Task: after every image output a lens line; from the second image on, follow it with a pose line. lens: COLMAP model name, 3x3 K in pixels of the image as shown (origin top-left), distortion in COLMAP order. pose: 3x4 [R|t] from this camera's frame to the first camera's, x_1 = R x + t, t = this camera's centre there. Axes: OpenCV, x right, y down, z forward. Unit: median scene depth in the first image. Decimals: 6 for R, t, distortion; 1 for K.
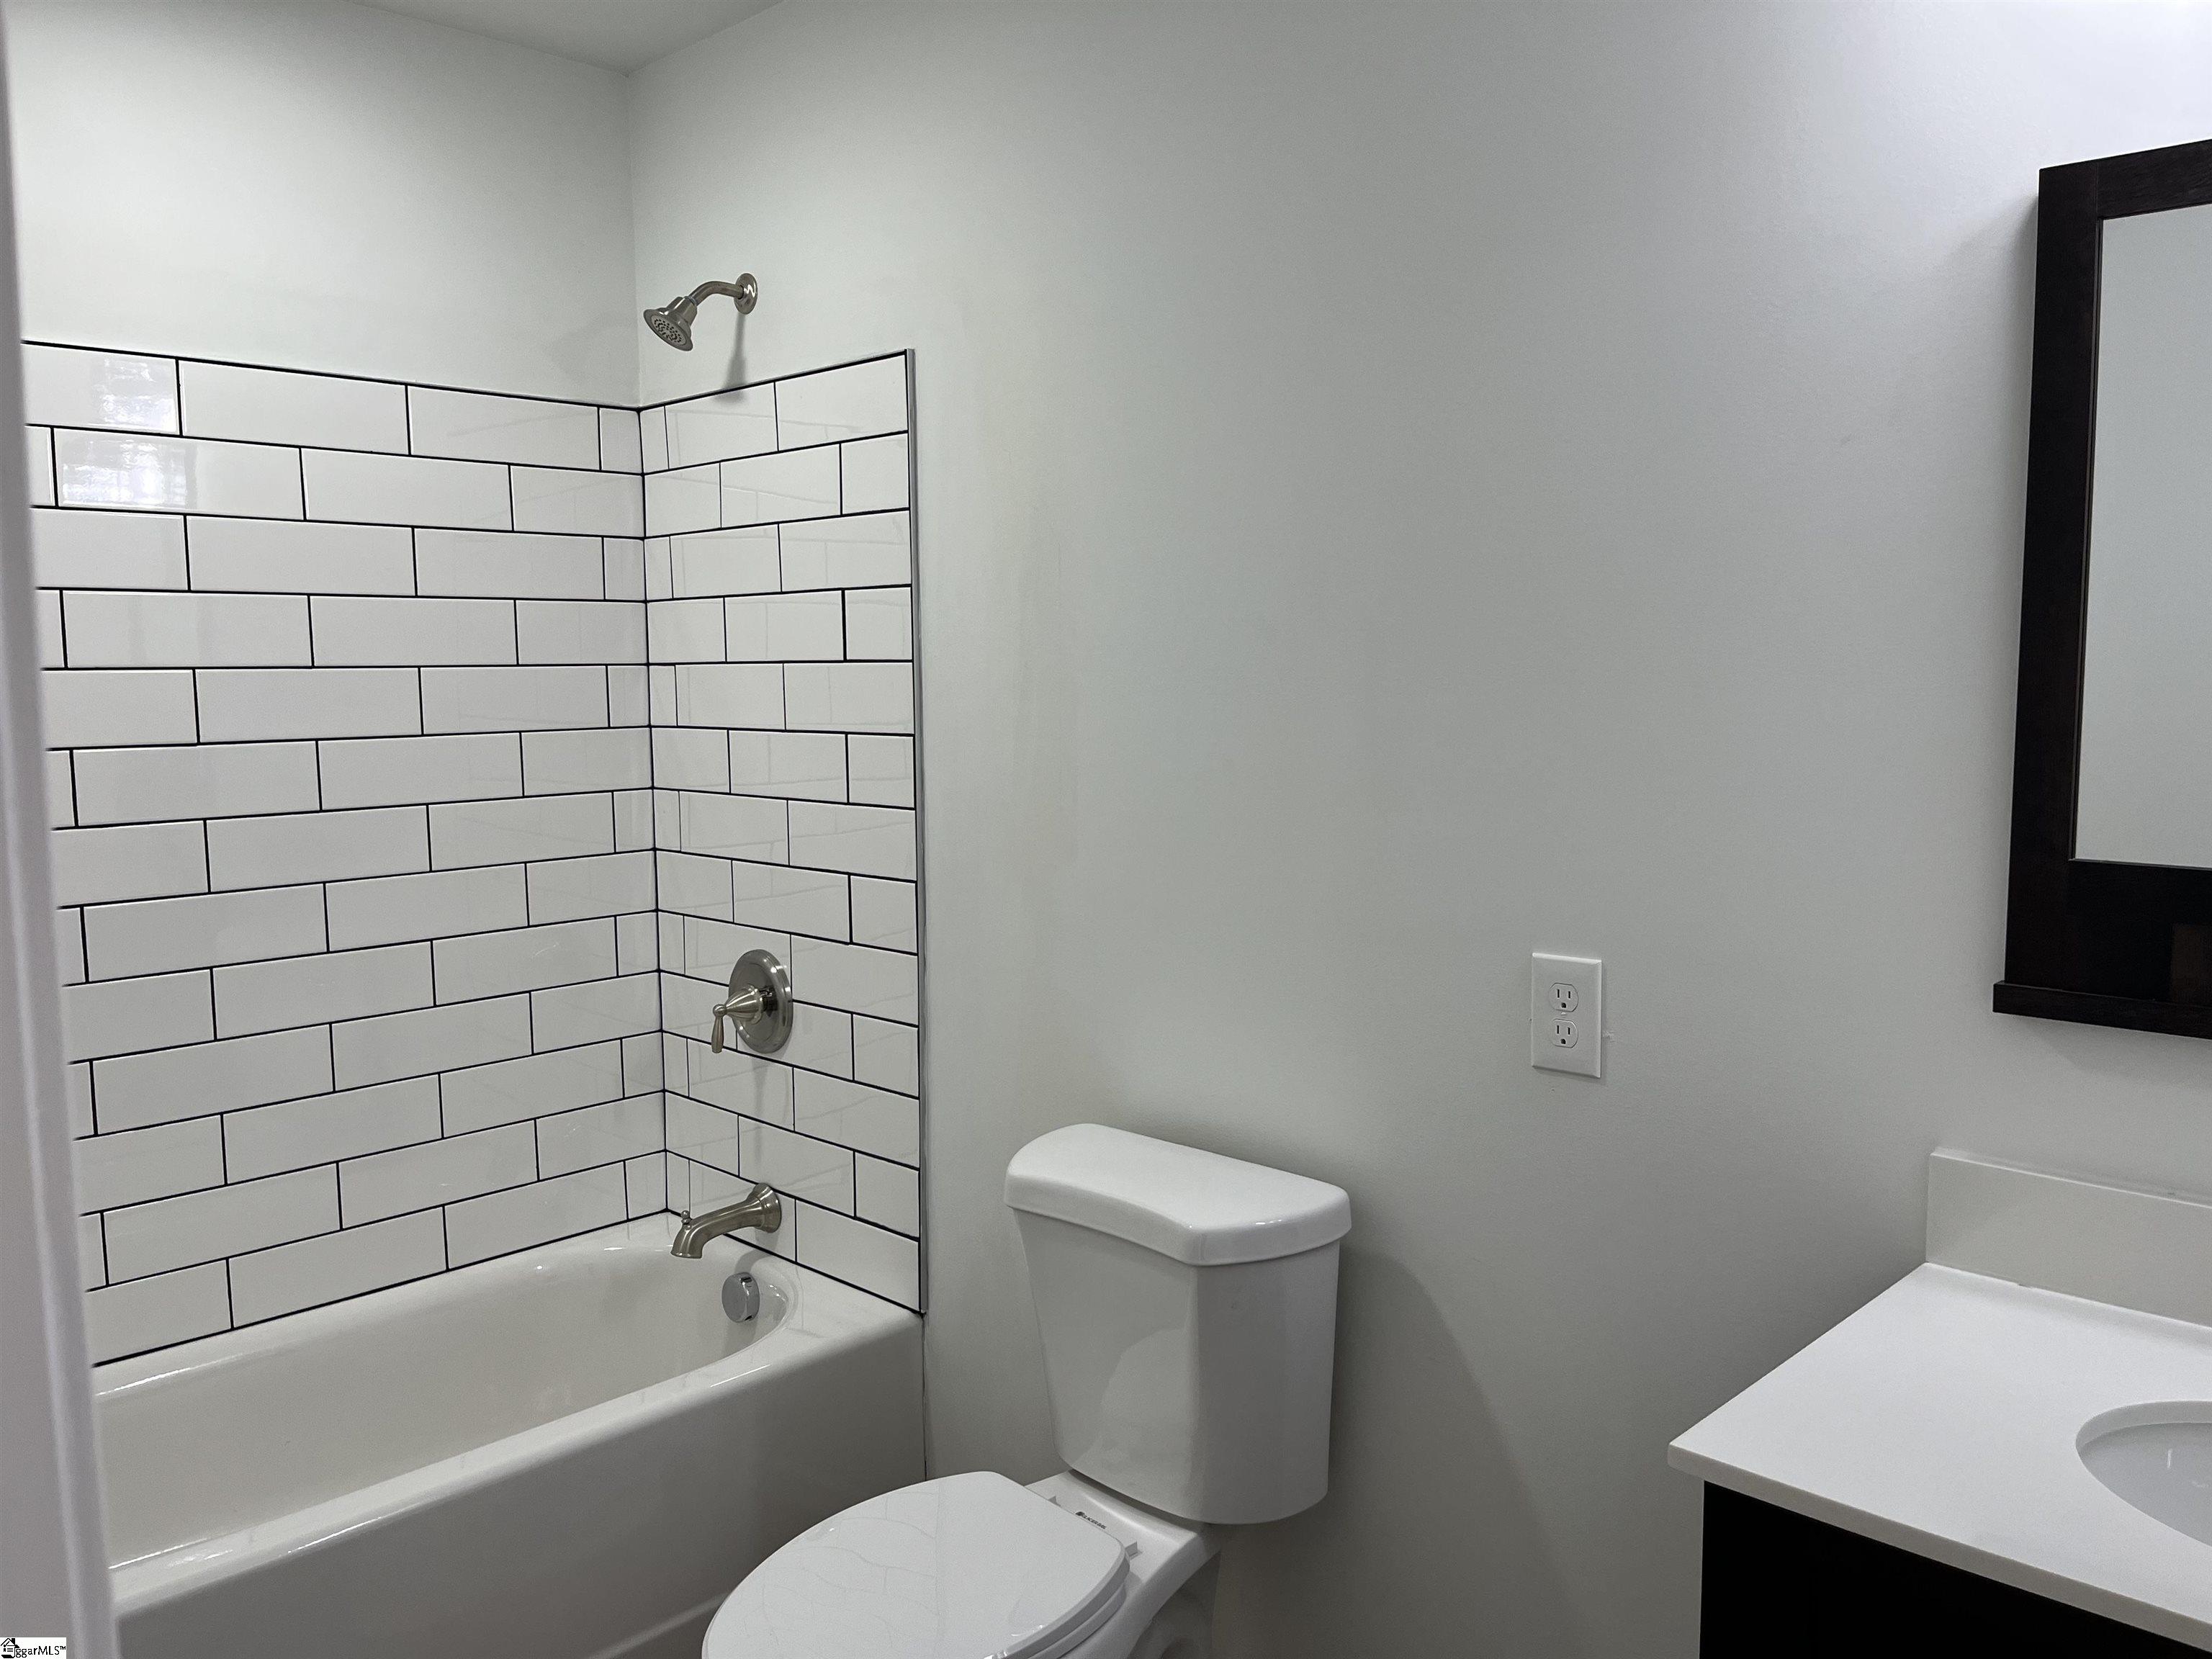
lens RADIAL K [[1674.3, 0, 1086.3], [0, 1674.3, 834.8], [0, 0, 1]] dist [0.061382, -0.079398]
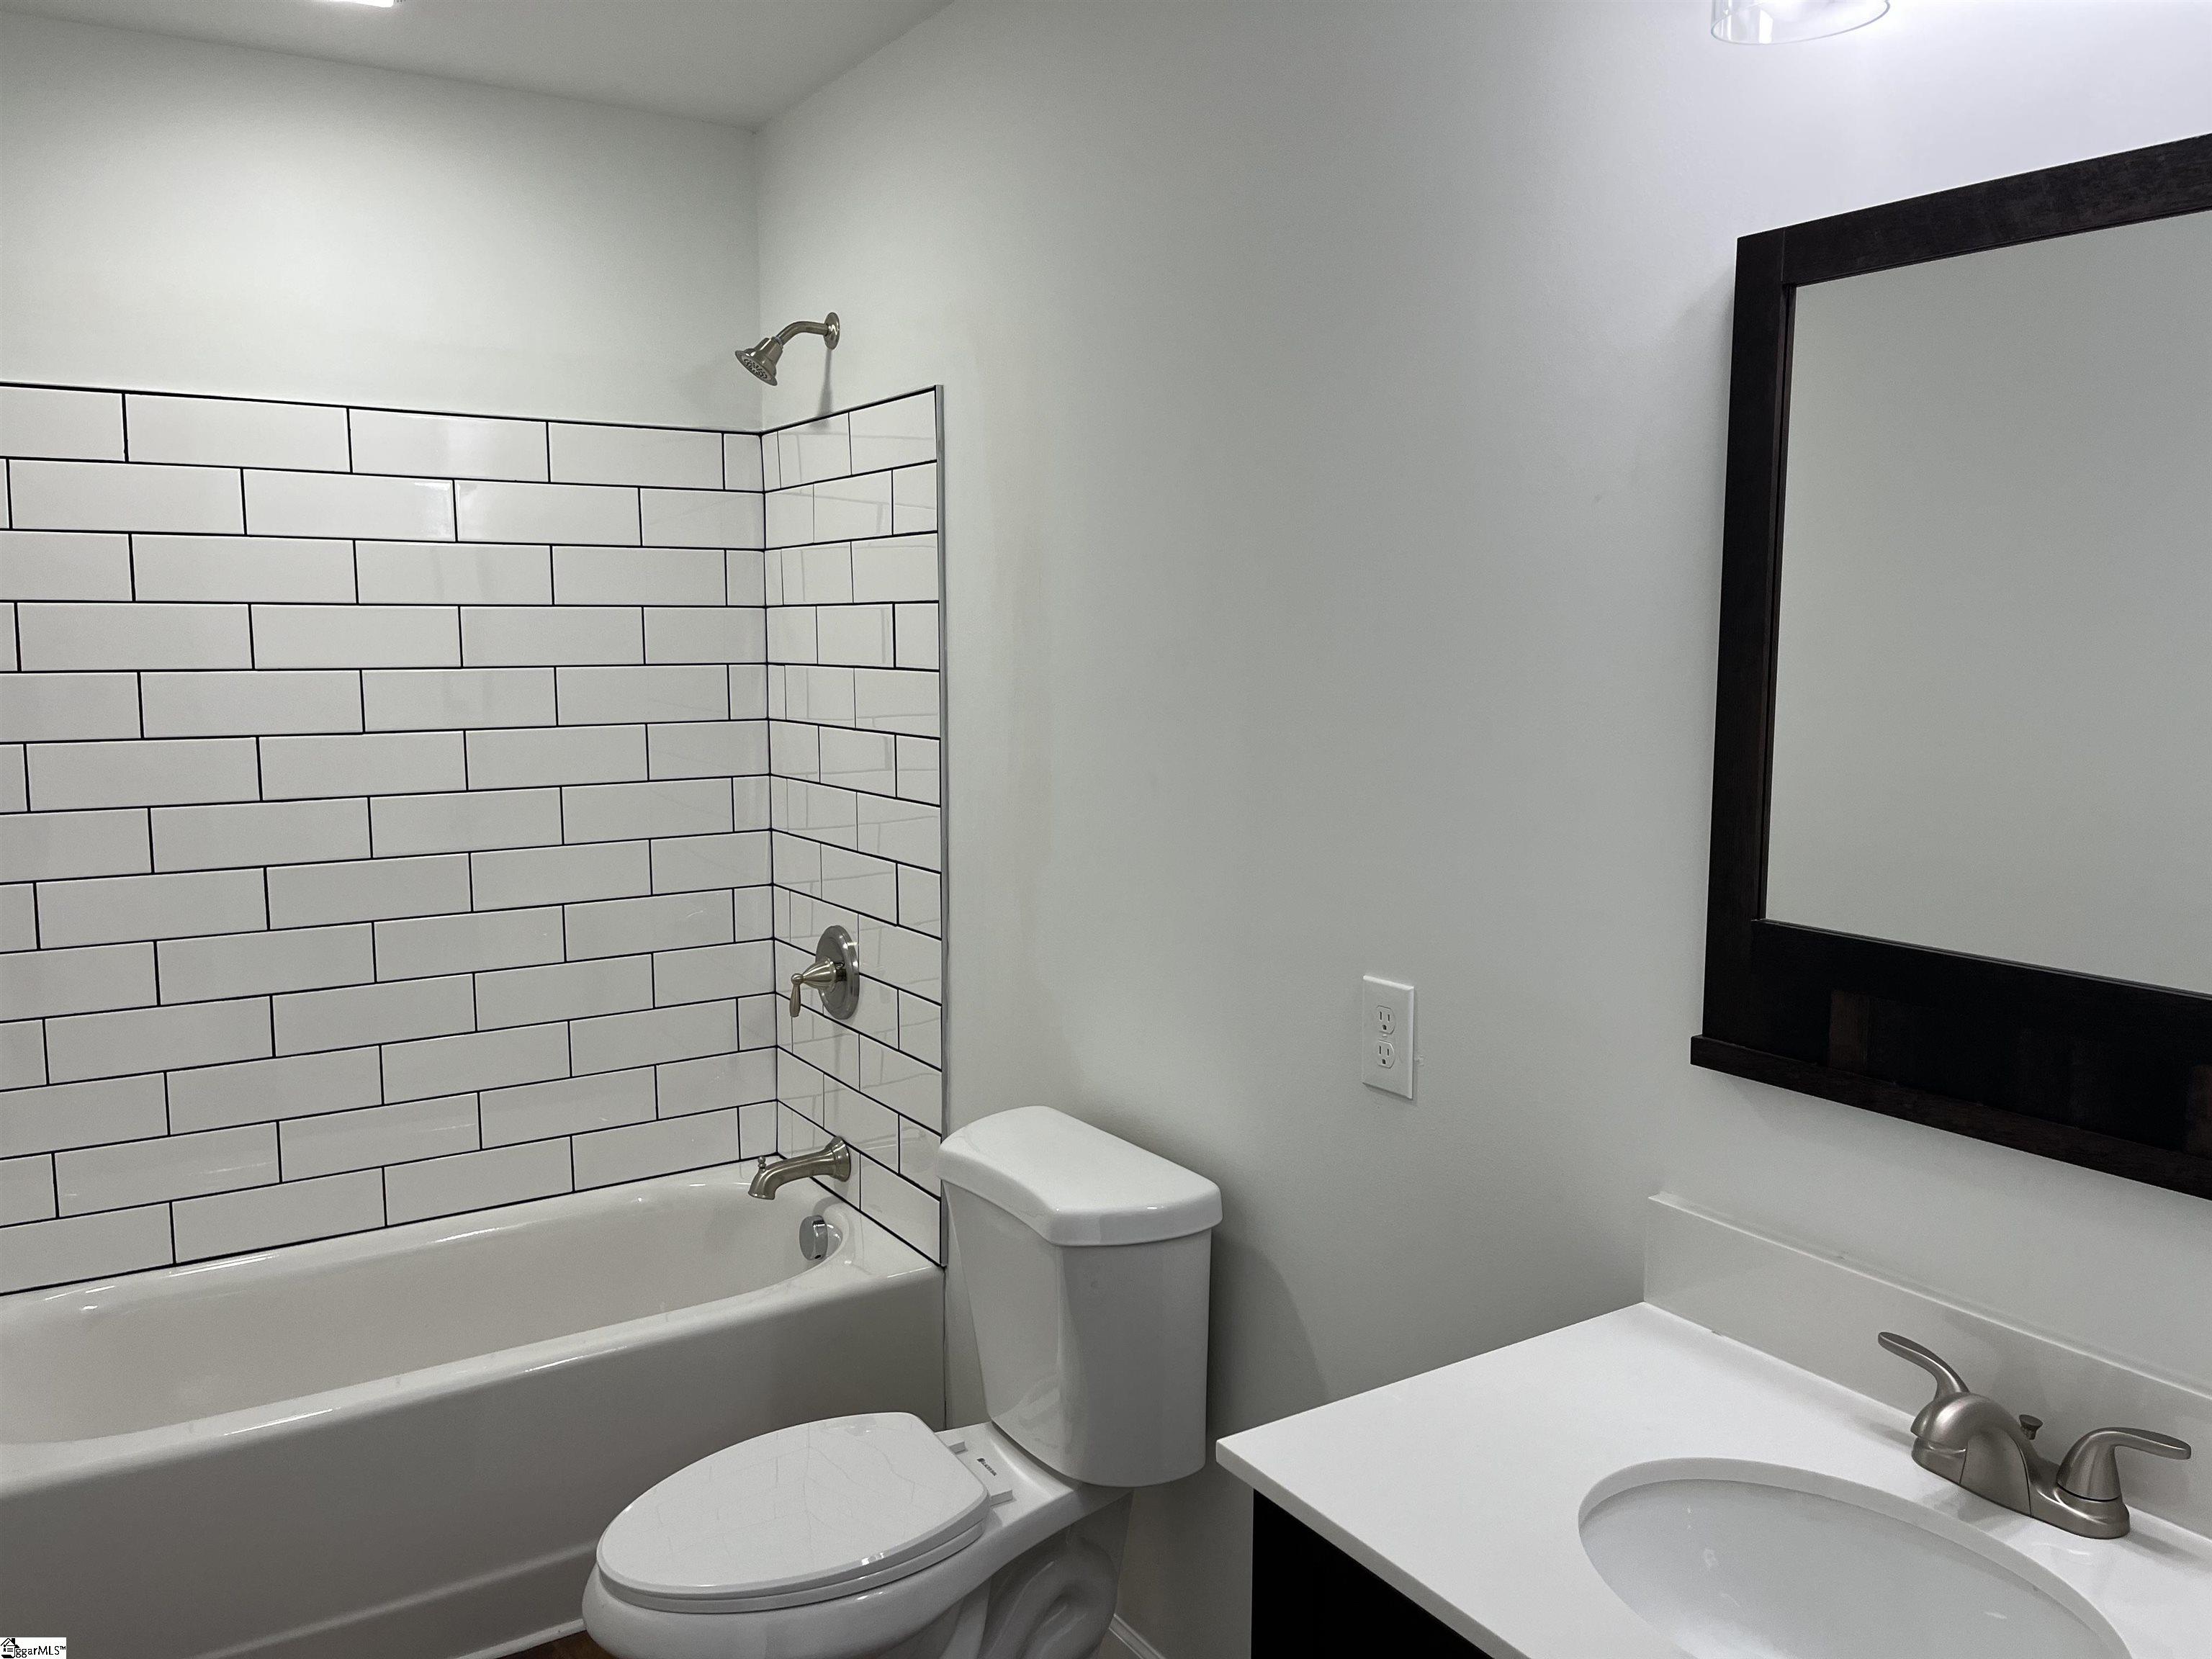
lens RADIAL K [[1674.3, 0, 1119.8], [0, 1674.3, 818.2], [0, 0, 1]] dist [0.061382, -0.079398]
pose [[0.975848, 0.032629, -0.216001, 0.247514], [-0.029220, 0.999393, 0.018958, -0.031687], [0.216489, -0.012188, 0.976209, -0.039914]]
